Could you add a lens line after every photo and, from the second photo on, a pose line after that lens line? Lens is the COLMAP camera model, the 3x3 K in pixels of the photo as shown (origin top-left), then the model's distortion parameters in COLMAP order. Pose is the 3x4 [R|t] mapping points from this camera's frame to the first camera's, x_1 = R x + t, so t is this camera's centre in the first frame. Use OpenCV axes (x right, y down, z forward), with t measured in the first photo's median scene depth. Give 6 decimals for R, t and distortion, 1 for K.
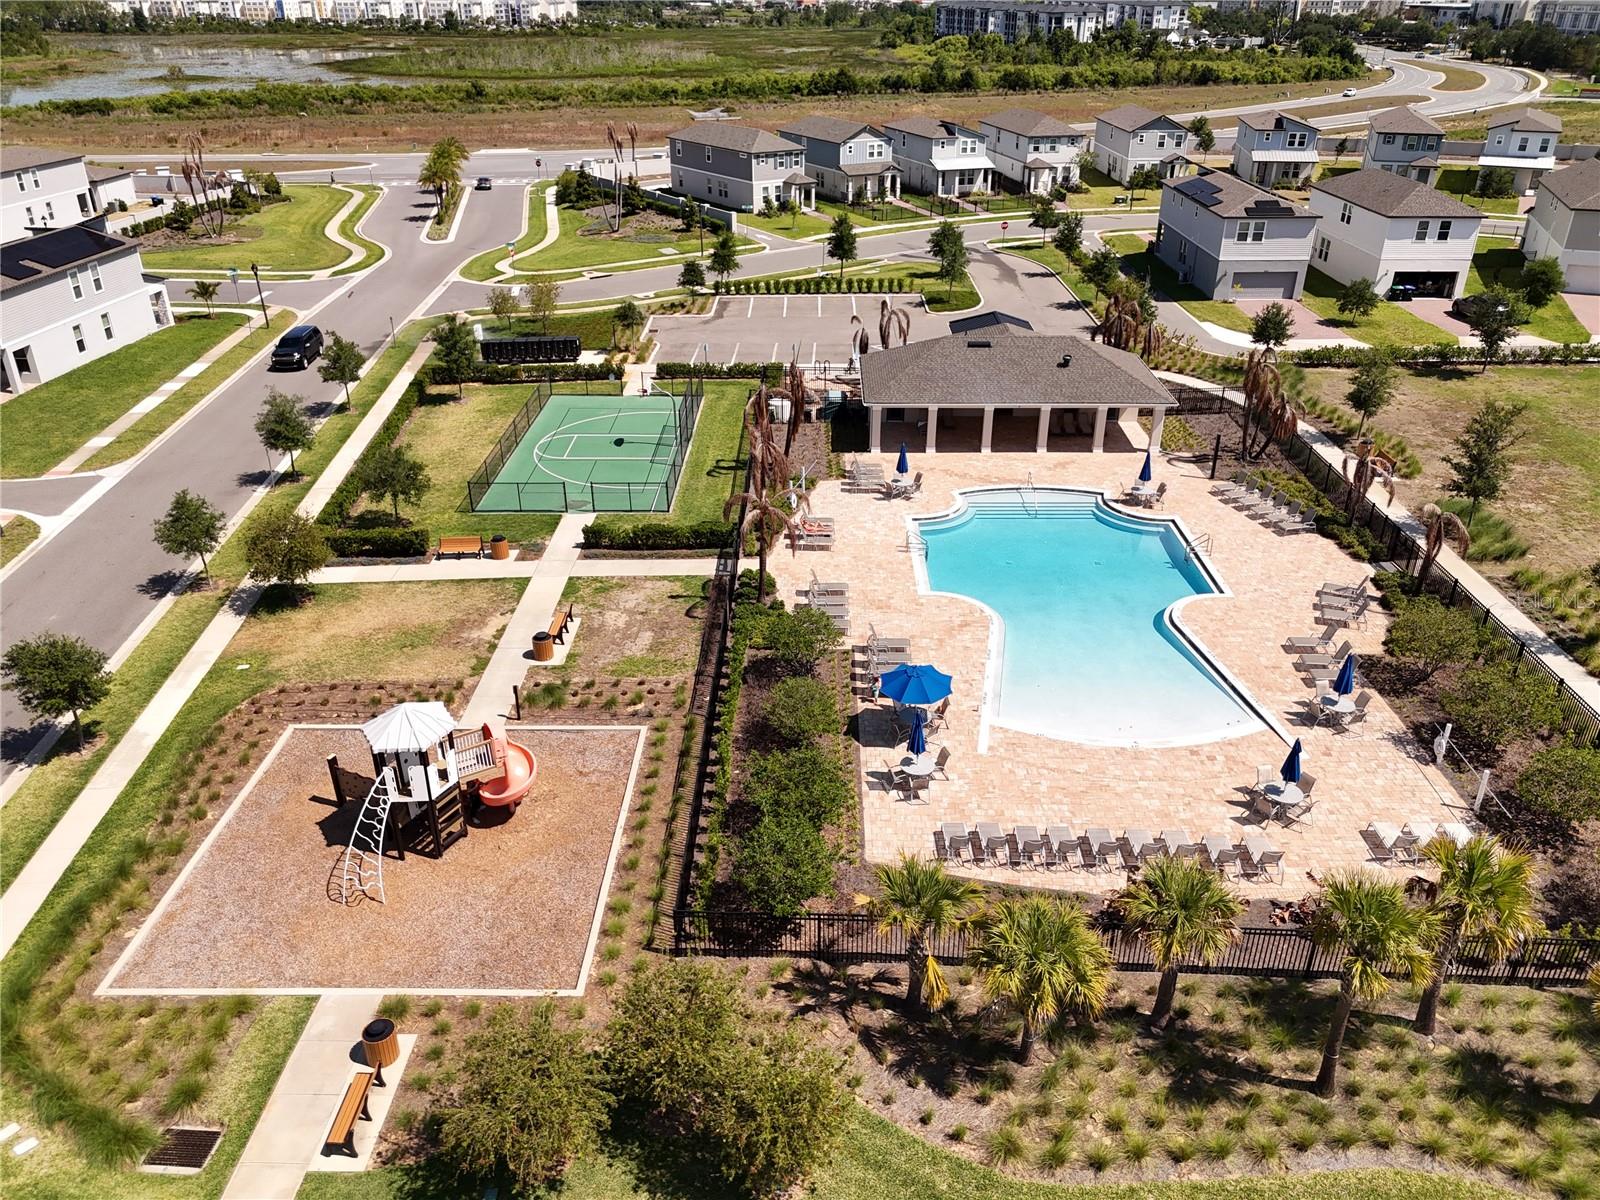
lens RADIAL K [[1209.5, 0, 800.0], [0, 1209.5, 600.0], [0, 0, 1]] dist [0.066723, -0.055331]
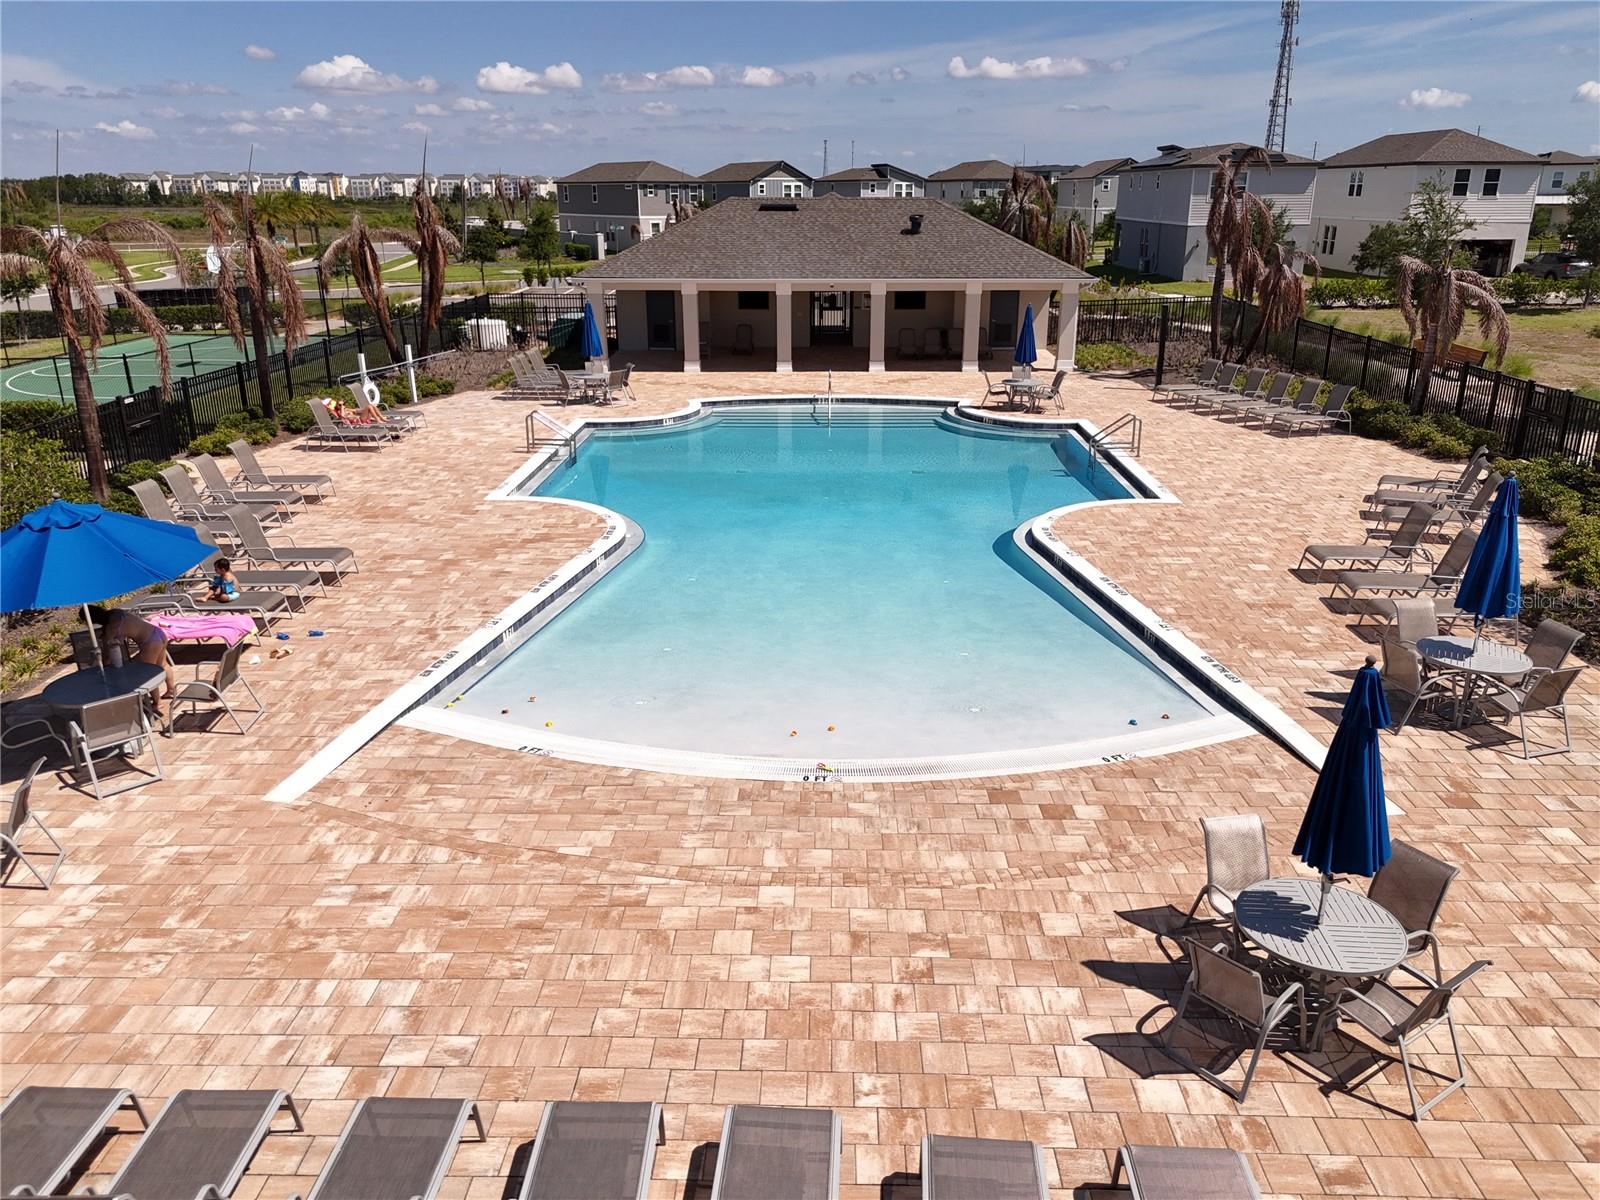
lens RADIAL K [[1209.5, 0, 800.0], [0, 1209.5, 600.0], [0, 0, 1]] dist [0.066723, -0.055331]
pose [[0.999932, 0.000706, -0.011650, 0.245778], [-0.002319, 0.990279, -0.139076, 0.105538], [0.011438, 0.139094, 0.990213, 0.621932]]
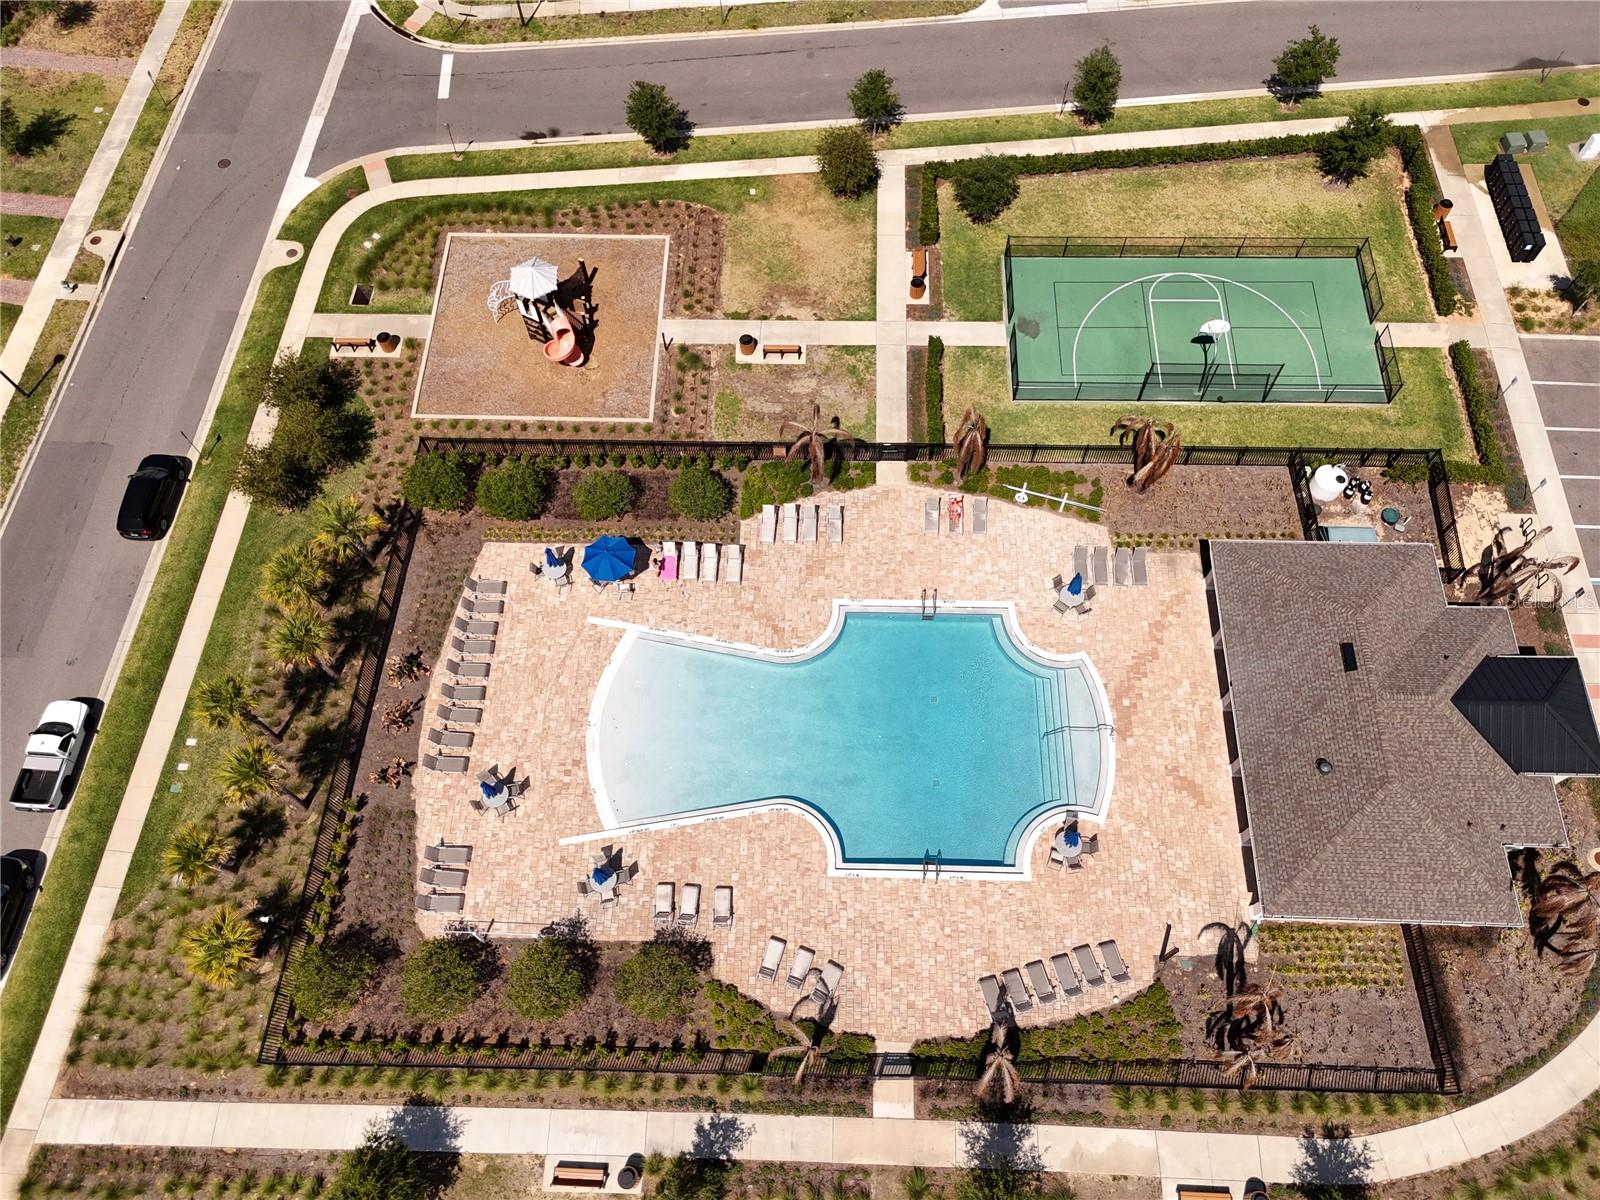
lens RADIAL K [[1209.5, 0, 800.0], [0, 1209.5, 600.0], [0, 0, 1]] dist [0.066723, -0.055331]
pose [[-0.024446, 0.895803, -0.443778, 0.662275], [-0.422449, 0.393072, 0.816720, -1.005784], [0.906057, 0.207439, 0.368823, 0.614641]]
